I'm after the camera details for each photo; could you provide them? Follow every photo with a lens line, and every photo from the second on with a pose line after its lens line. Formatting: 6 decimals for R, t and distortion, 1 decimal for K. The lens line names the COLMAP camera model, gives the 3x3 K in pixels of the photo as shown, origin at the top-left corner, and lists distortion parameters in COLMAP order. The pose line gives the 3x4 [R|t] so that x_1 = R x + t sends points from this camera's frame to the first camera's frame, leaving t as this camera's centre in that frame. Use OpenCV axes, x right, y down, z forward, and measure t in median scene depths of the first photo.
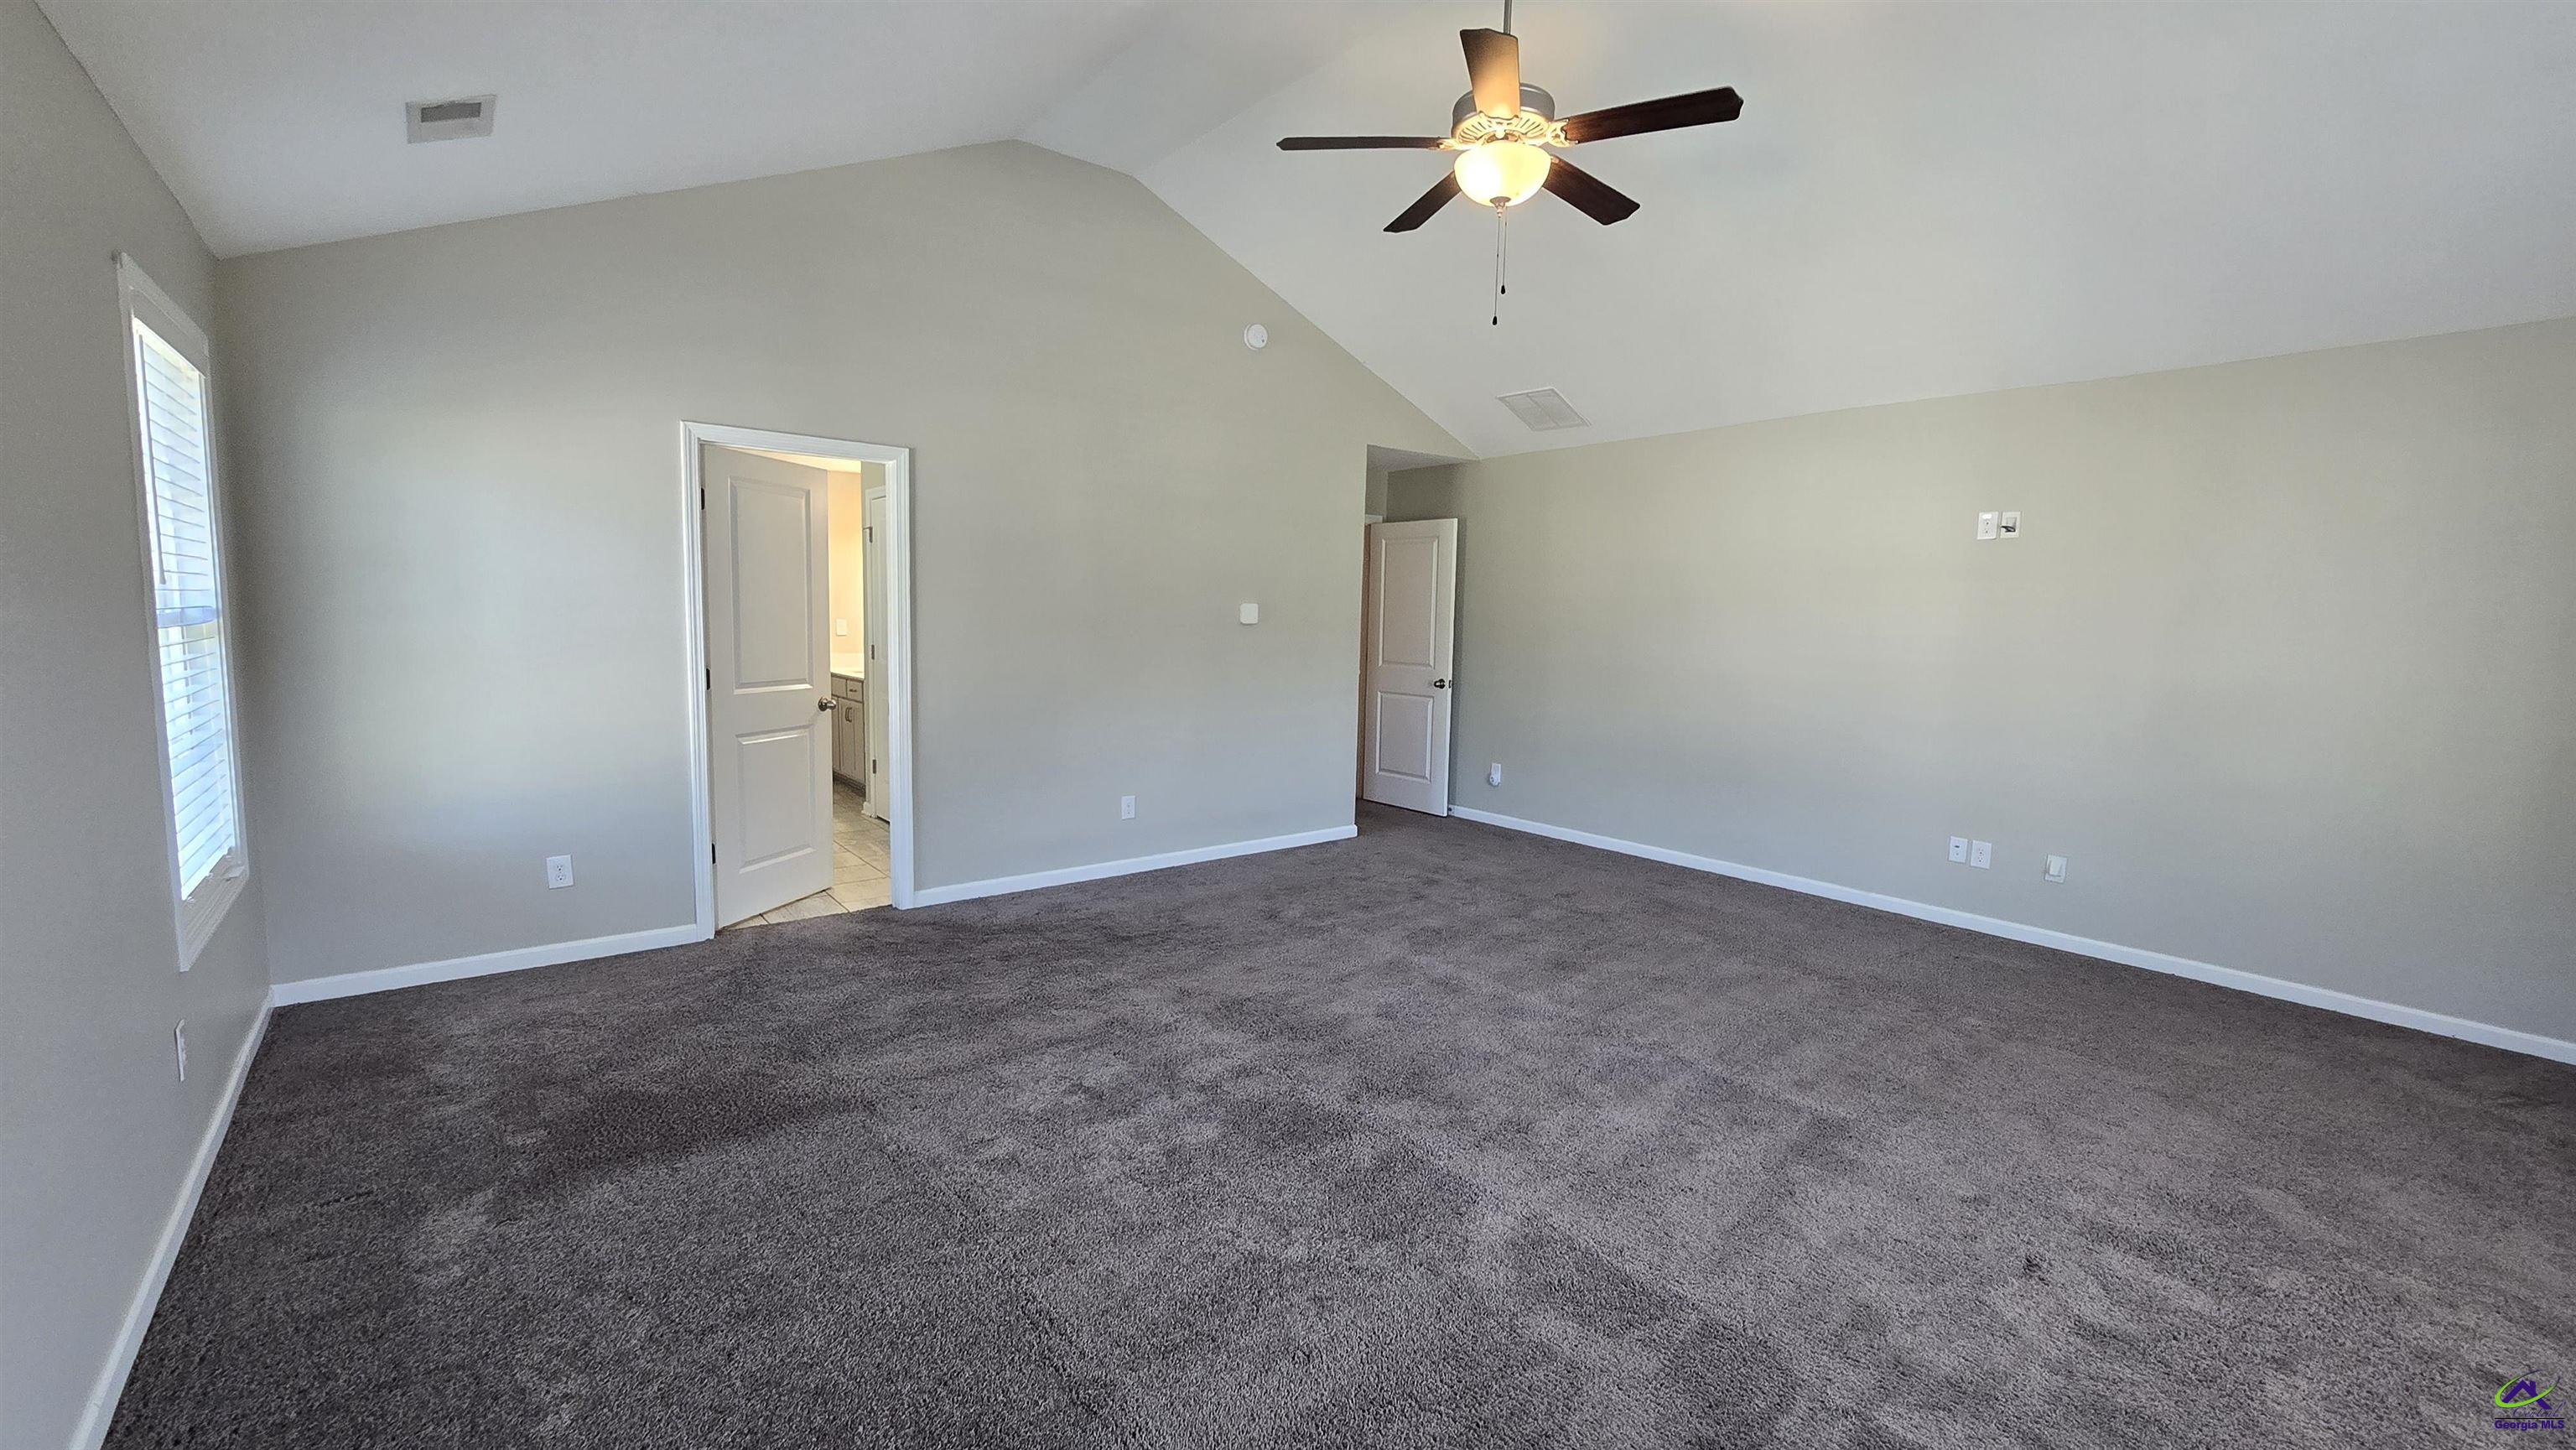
lens RADIAL K [[1050.0, 0, 1296.1], [0, 1050.0, 721.0], [0, 0, 1]] dist [0.002160, -0.002249]
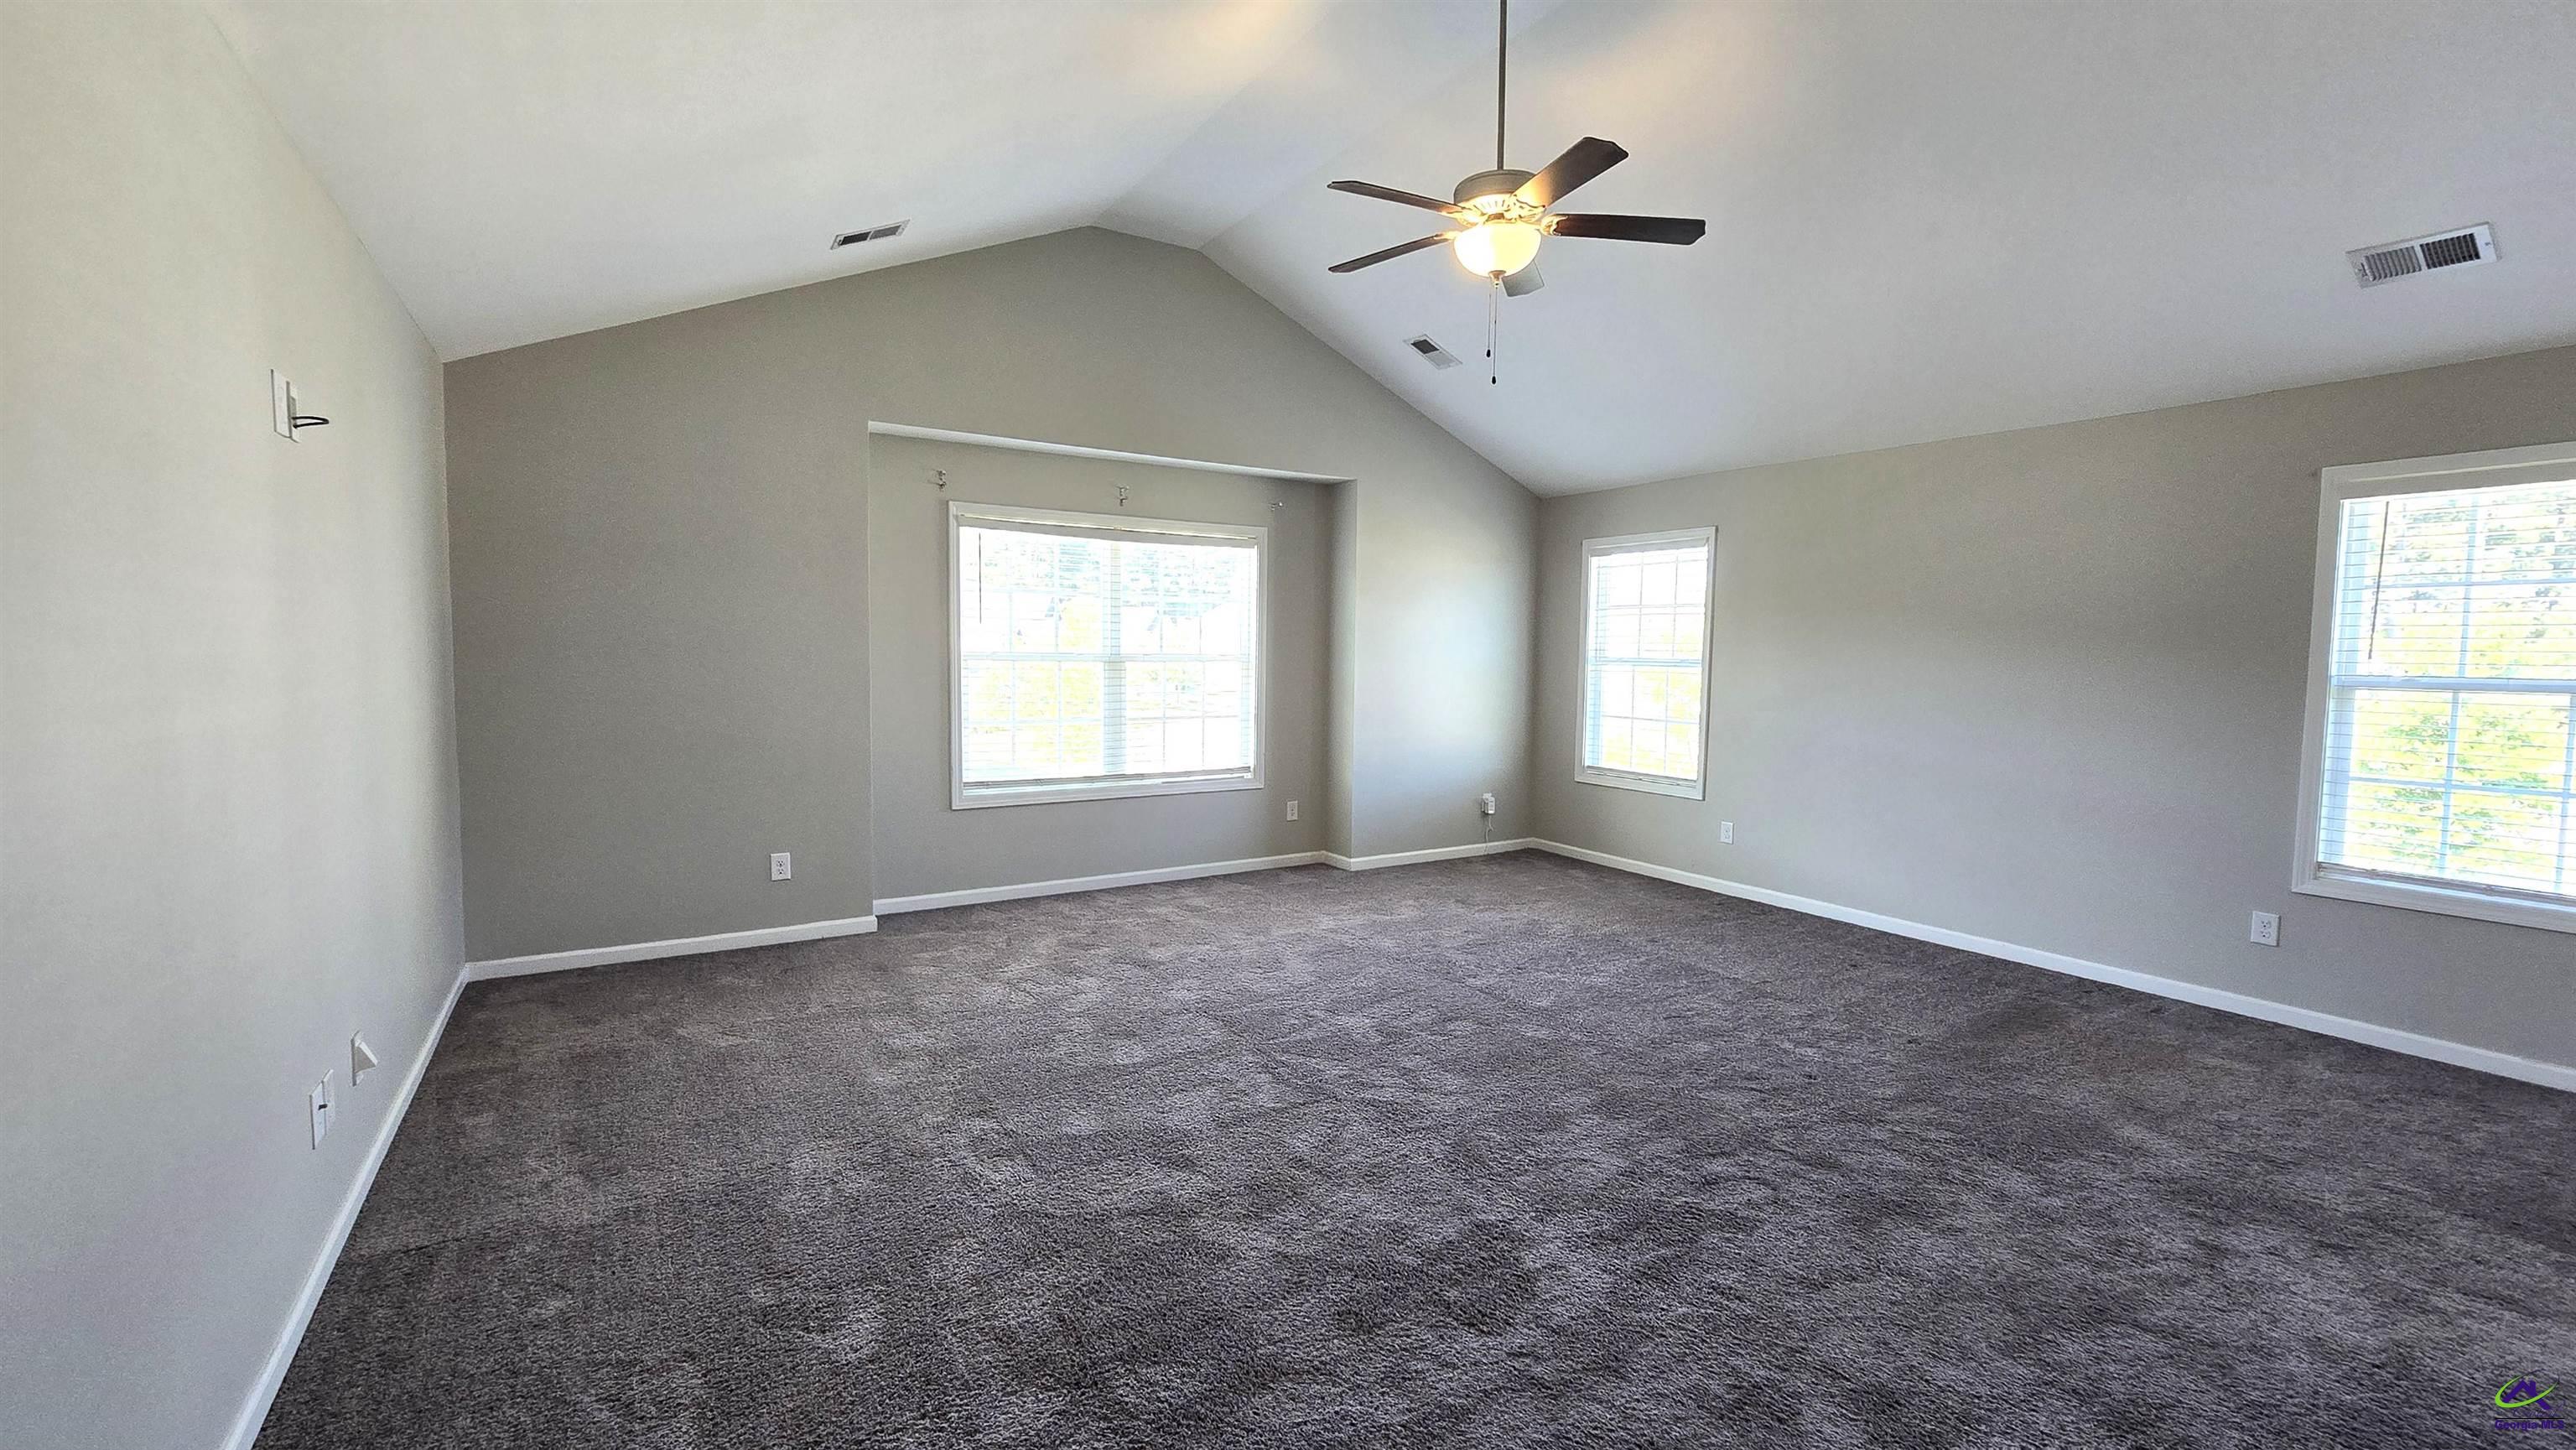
lens RADIAL K [[1055.7, 0, 1301.4], [0, 1055.7, 721.1], [0, 0, 1]] dist [-0.001239, -0.001055]
pose [[-0.993596, -0.045113, 0.103596, 0.185754], [-0.026379, 0.984117, 0.175552, -0.155715], [-0.109870, 0.171695, -0.979004, 1.554648]]
